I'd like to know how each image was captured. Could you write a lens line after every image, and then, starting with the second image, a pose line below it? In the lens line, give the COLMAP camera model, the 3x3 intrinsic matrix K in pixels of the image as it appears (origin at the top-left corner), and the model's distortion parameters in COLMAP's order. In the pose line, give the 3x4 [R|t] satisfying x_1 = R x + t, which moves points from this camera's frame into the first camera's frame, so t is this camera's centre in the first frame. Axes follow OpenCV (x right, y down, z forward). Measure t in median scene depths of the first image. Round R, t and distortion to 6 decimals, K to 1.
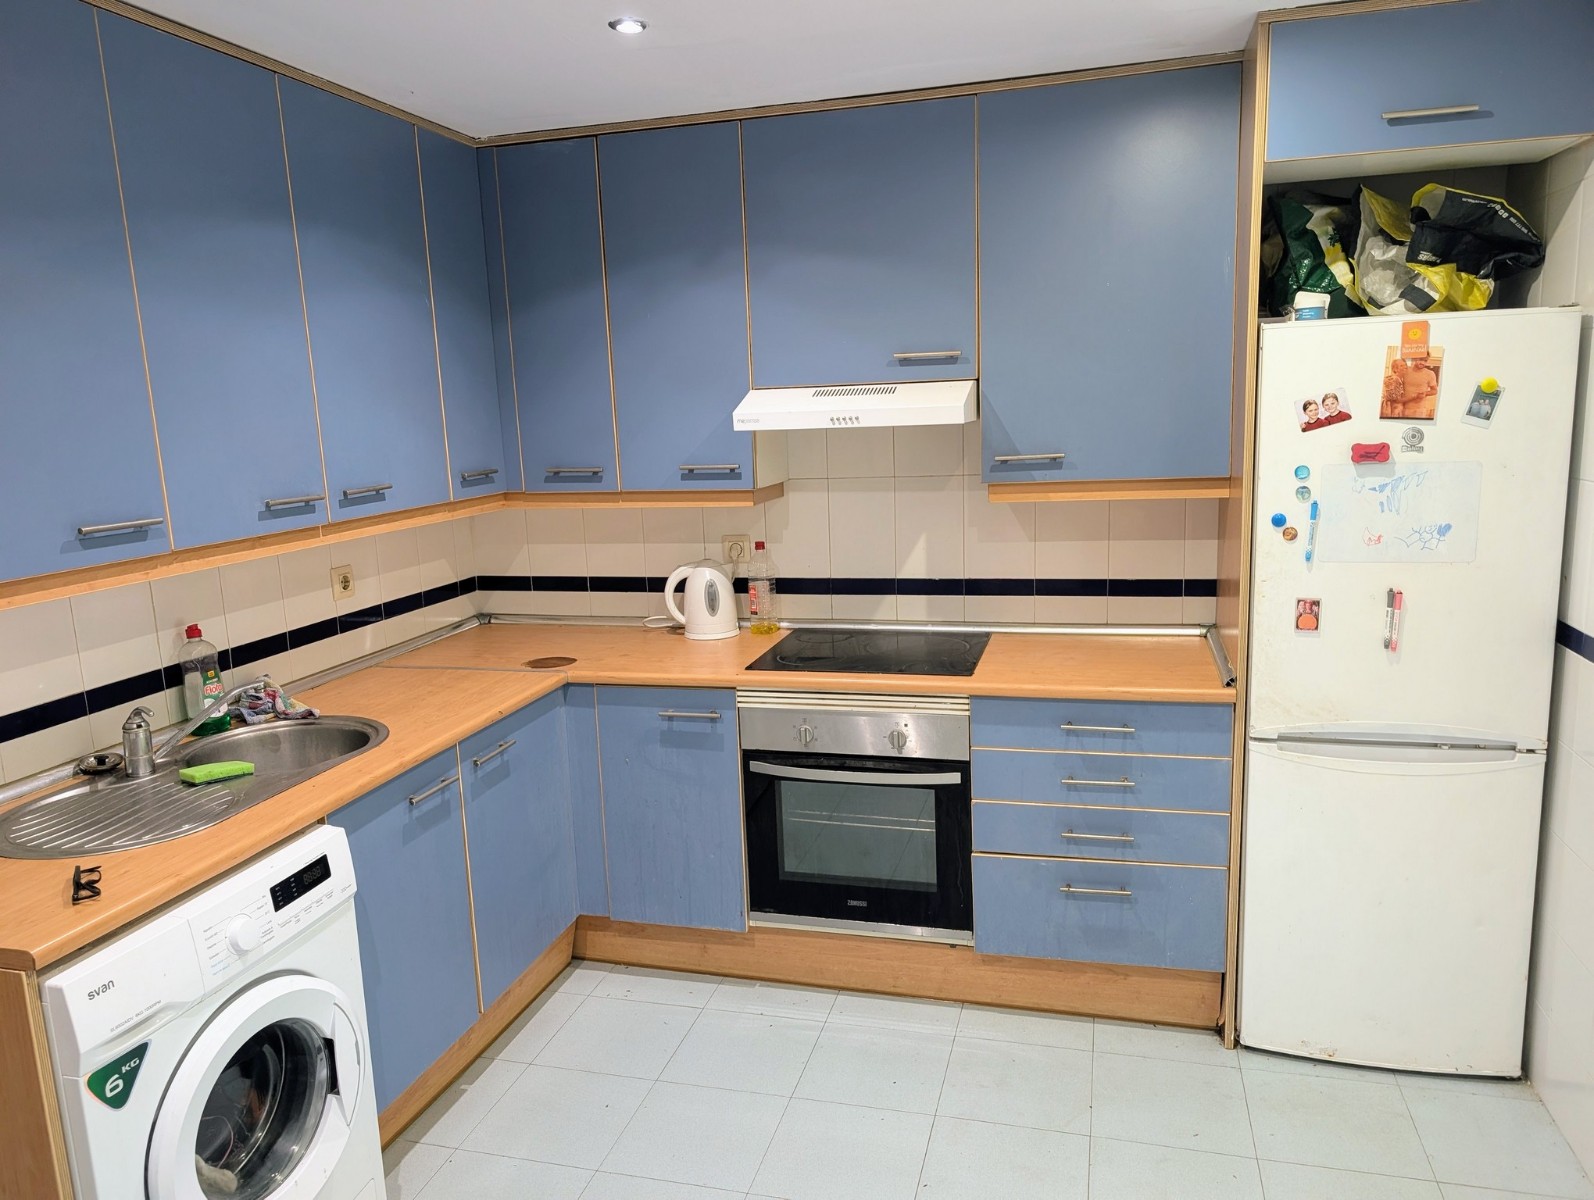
lens RADIAL K [[1154.0, 0, 793.6], [0, 1154.0, 616.4], [0, 0, 1]] dist [0.039603, -0.046156]
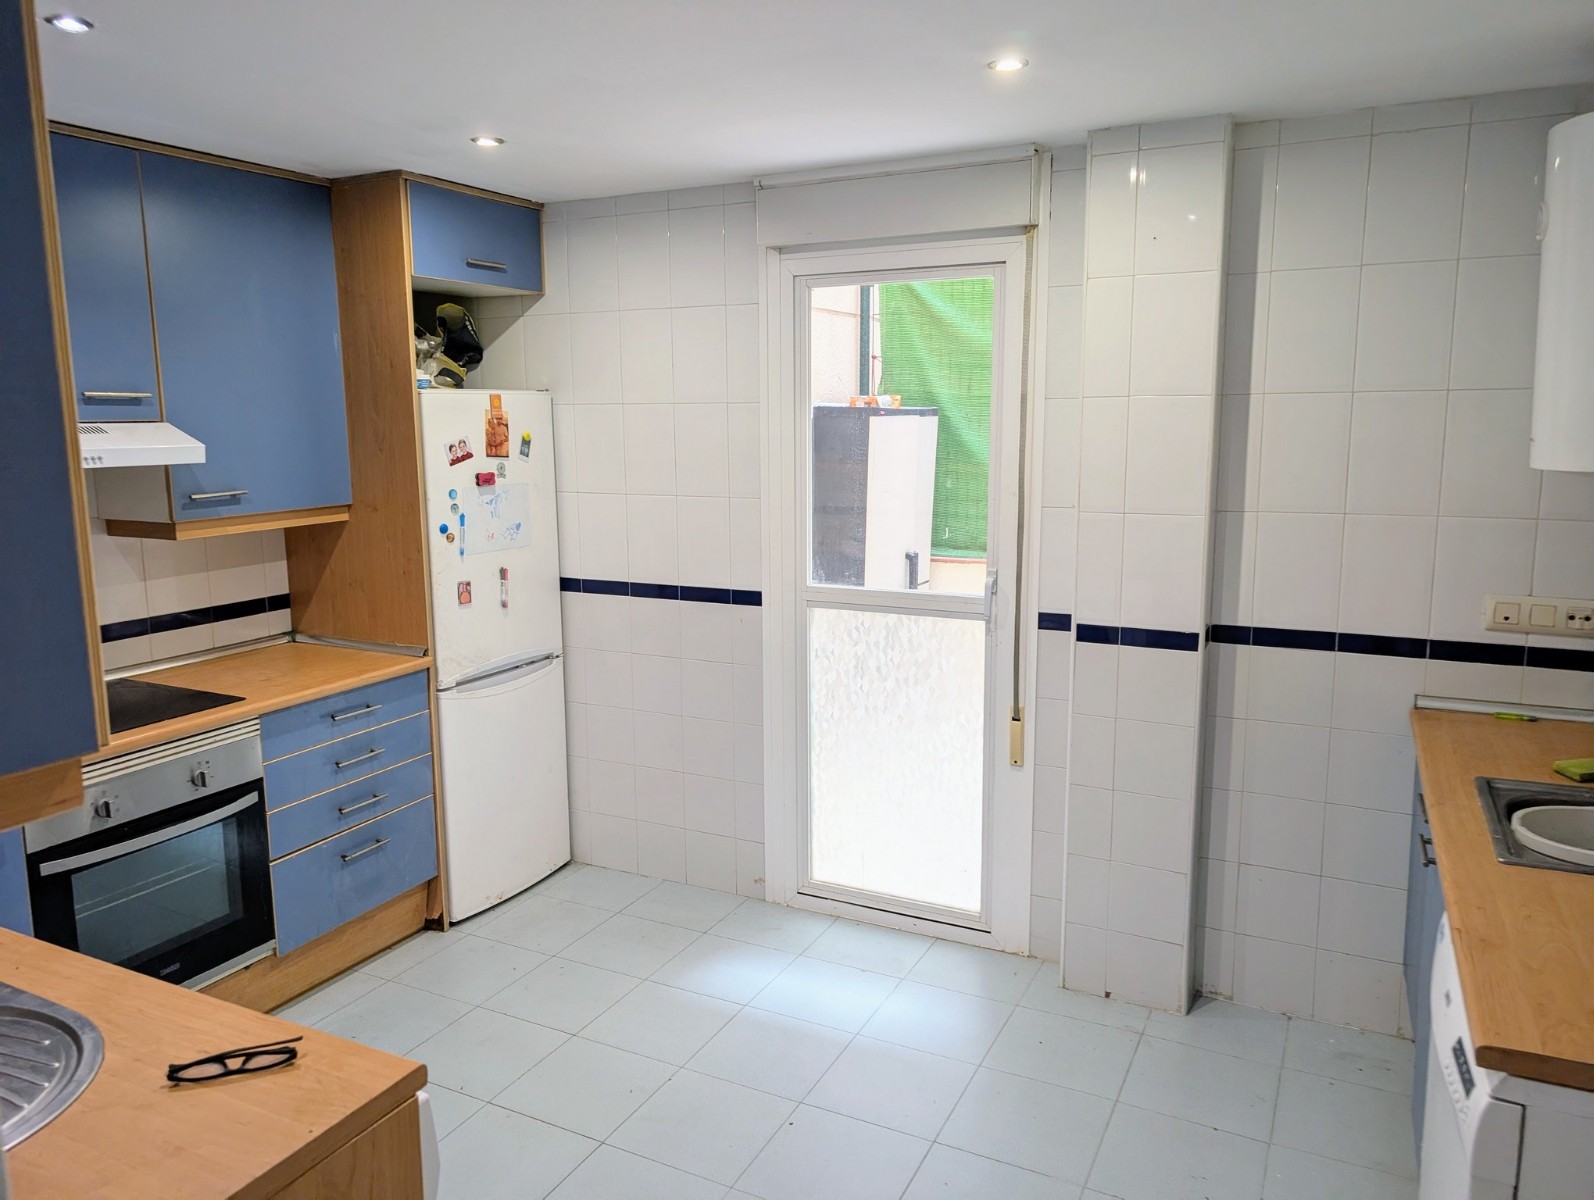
lens RADIAL K [[1154.0, 0, 786.2], [0, 1154.0, 592.5], [0, 0, 1]] dist [0.039603, -0.046156]
pose [[0.191616, -0.115431, 0.974658, -0.791750], [0.181695, 0.980067, 0.080351, -0.040539], [-0.964505, 0.161694, 0.208770, 0.291673]]
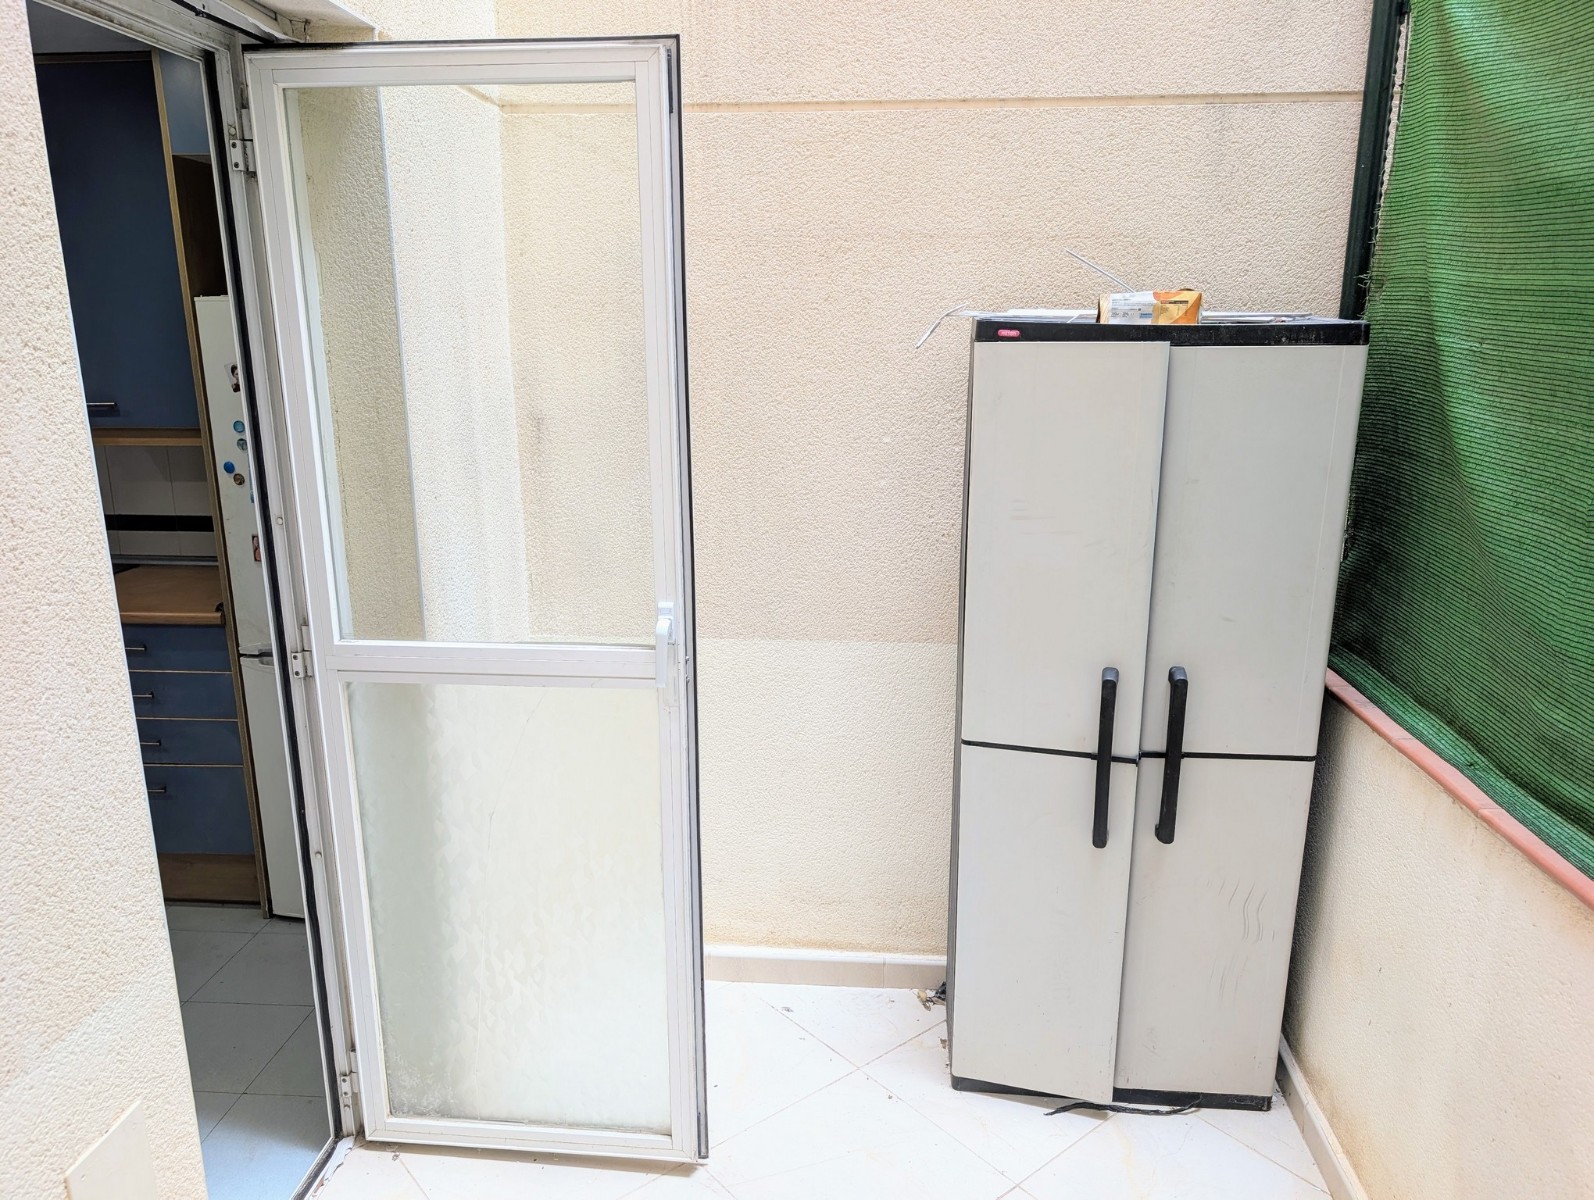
lens RADIAL K [[1154.0, 0, 796.3], [0, 1154.0, 611.0], [0, 0, 1]] dist [0.039603, -0.046156]
pose [[0.984873, -0.005884, 0.173178, 0.701950], [-0.004450, 0.998235, 0.059225, -0.009755], [-0.173221, -0.059100, 0.983108, -0.225500]]
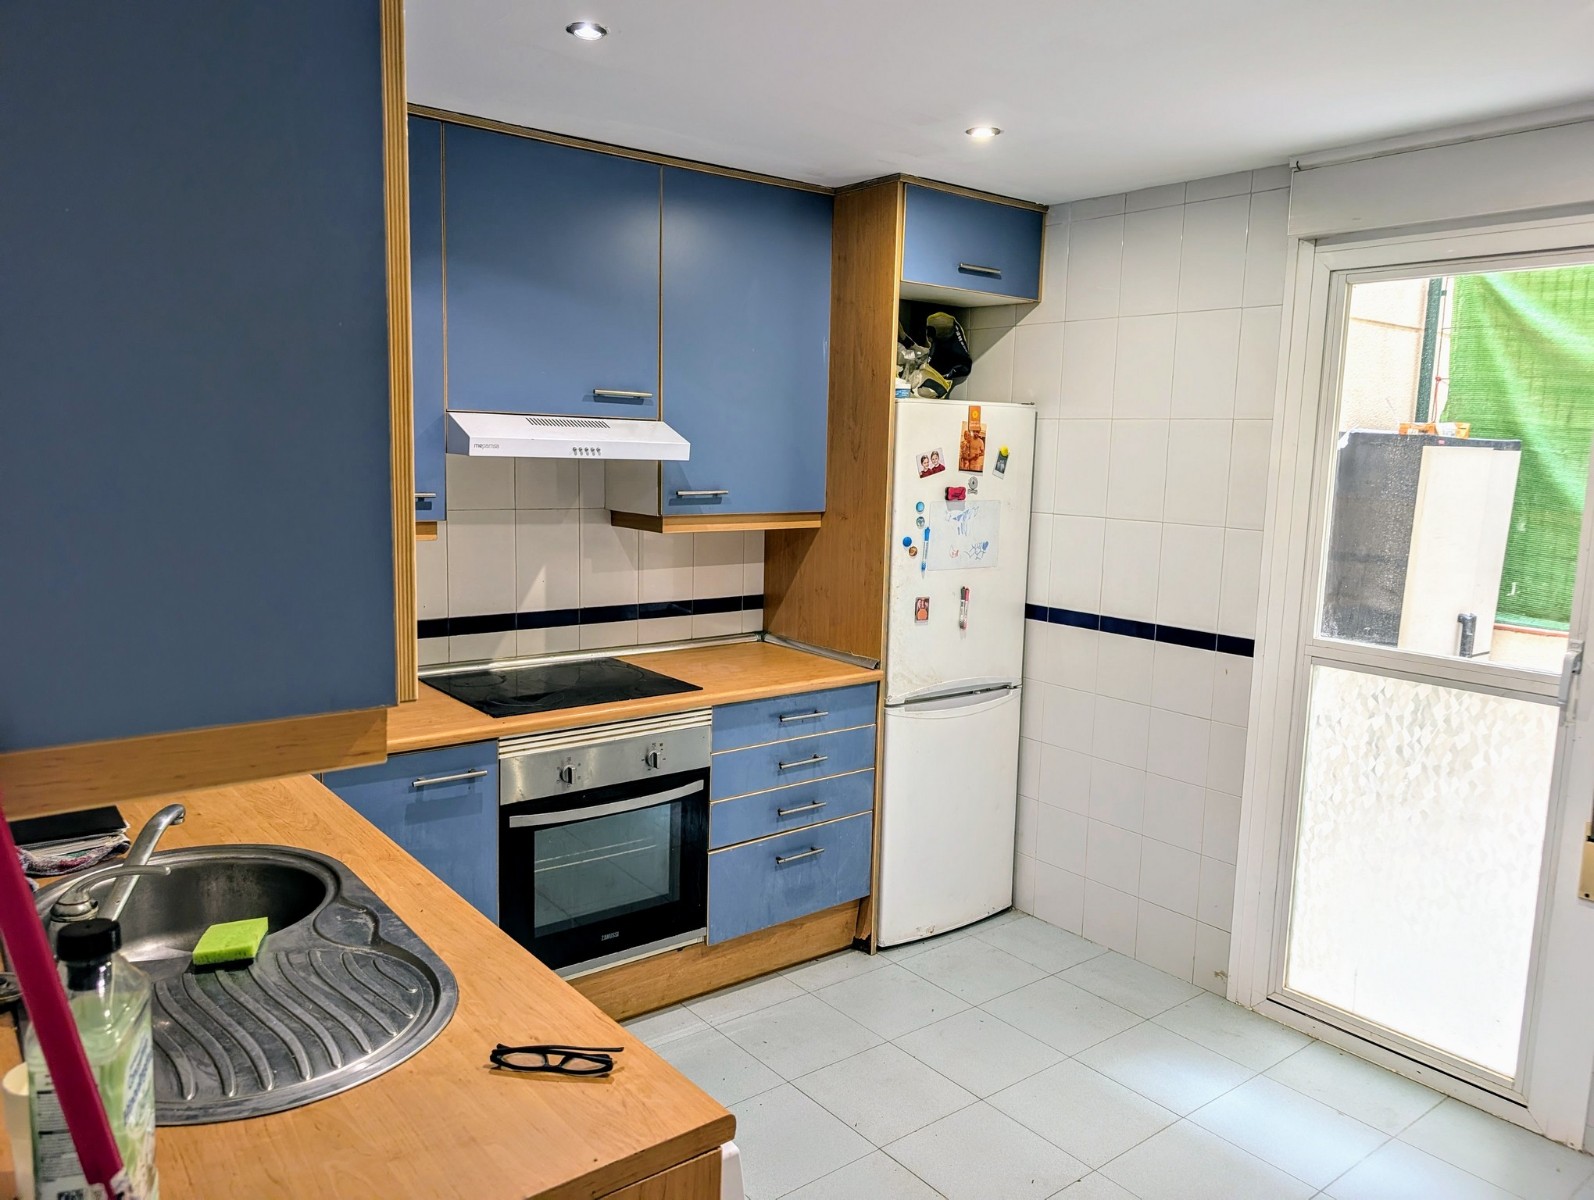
lens RADIAL K [[1154.0, 0, 797.5], [0, 1154.0, 602.7], [0, 0, 1]] dist [0.039603, -0.046156]
pose [[0.582942, -0.057117, 0.810504, -0.688976], [0.100906, 0.994893, -0.002465, -0.019011], [-0.806224, 0.083222, 0.585728, 0.286064]]
